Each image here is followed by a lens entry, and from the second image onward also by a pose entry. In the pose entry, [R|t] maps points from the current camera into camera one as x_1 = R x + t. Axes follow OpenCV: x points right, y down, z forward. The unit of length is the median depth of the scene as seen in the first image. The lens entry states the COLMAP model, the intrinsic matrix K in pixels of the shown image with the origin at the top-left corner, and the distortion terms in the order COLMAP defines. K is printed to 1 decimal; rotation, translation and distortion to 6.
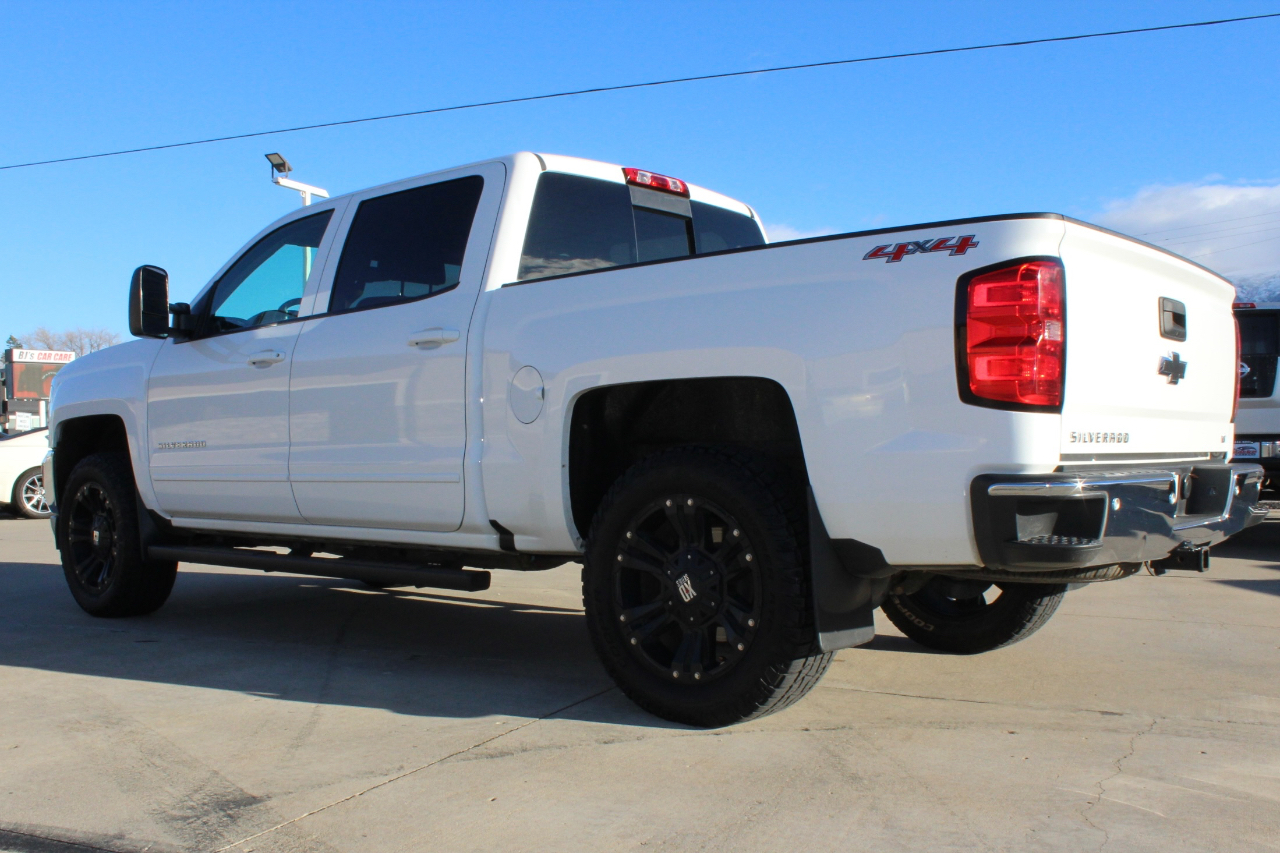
lens RADIAL K [[1280.4, 0, 609.3], [0, 1280.4, 531.0], [0, 0, 1]] dist [-0.112531, 0.000000]
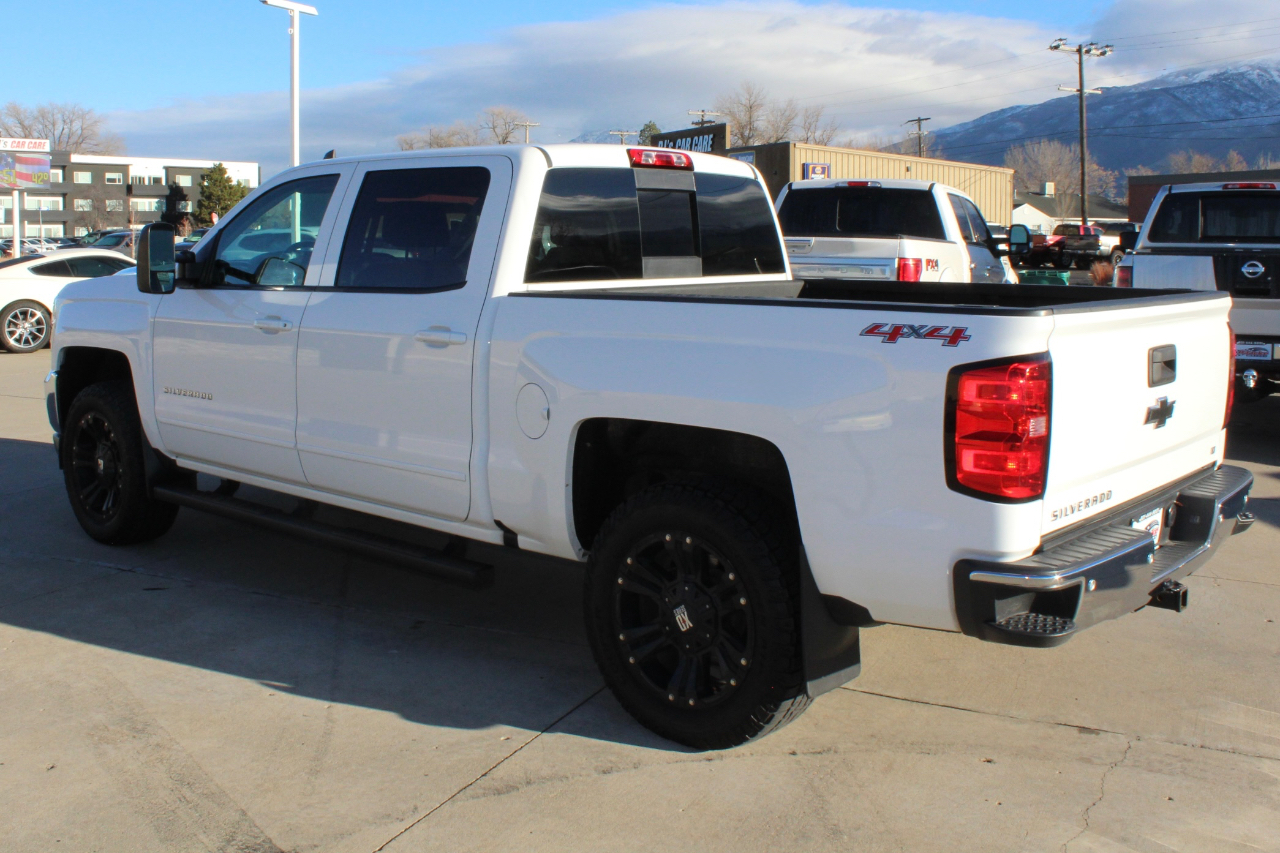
lens RADIAL K [[1345.2, 0, 568.1], [0, 1345.2, 400.7], [0, 0, 1]] dist [-0.093547, 0.000000]
pose [[0.999529, 0.013313, -0.027634, -0.006063], [-0.011552, 0.997952, 0.062923, -0.200770], [0.028415, -0.062574, 0.997636, -0.089694]]
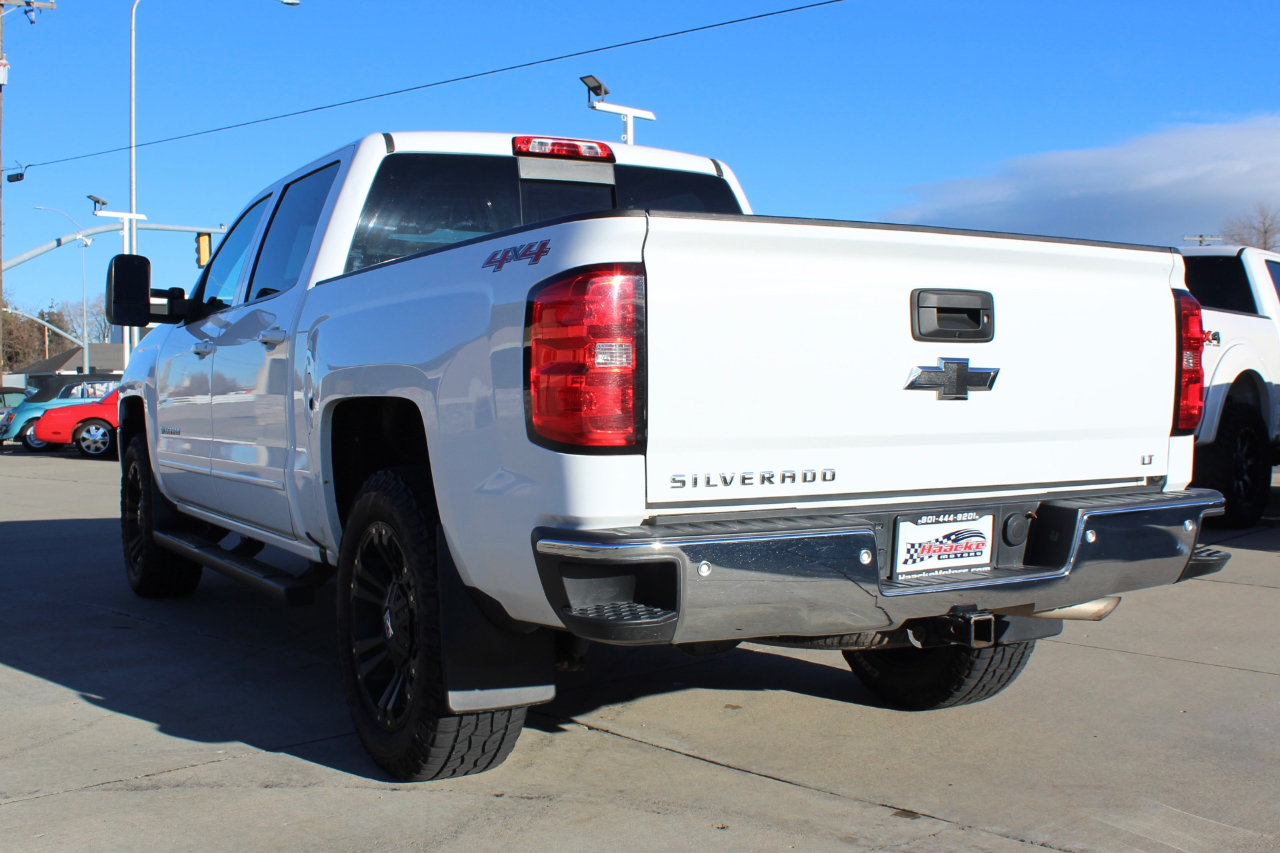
lens RADIAL K [[1486.2, 0, 592.2], [0, 1486.2, 474.6], [0, 0, 1]] dist [-0.117035, 0.000000]
pose [[0.936160, 0.022594, -0.350847, 0.559441], [-0.024415, 0.999702, -0.000768, -0.065087], [0.350725, 0.009285, 0.936433, 0.067624]]
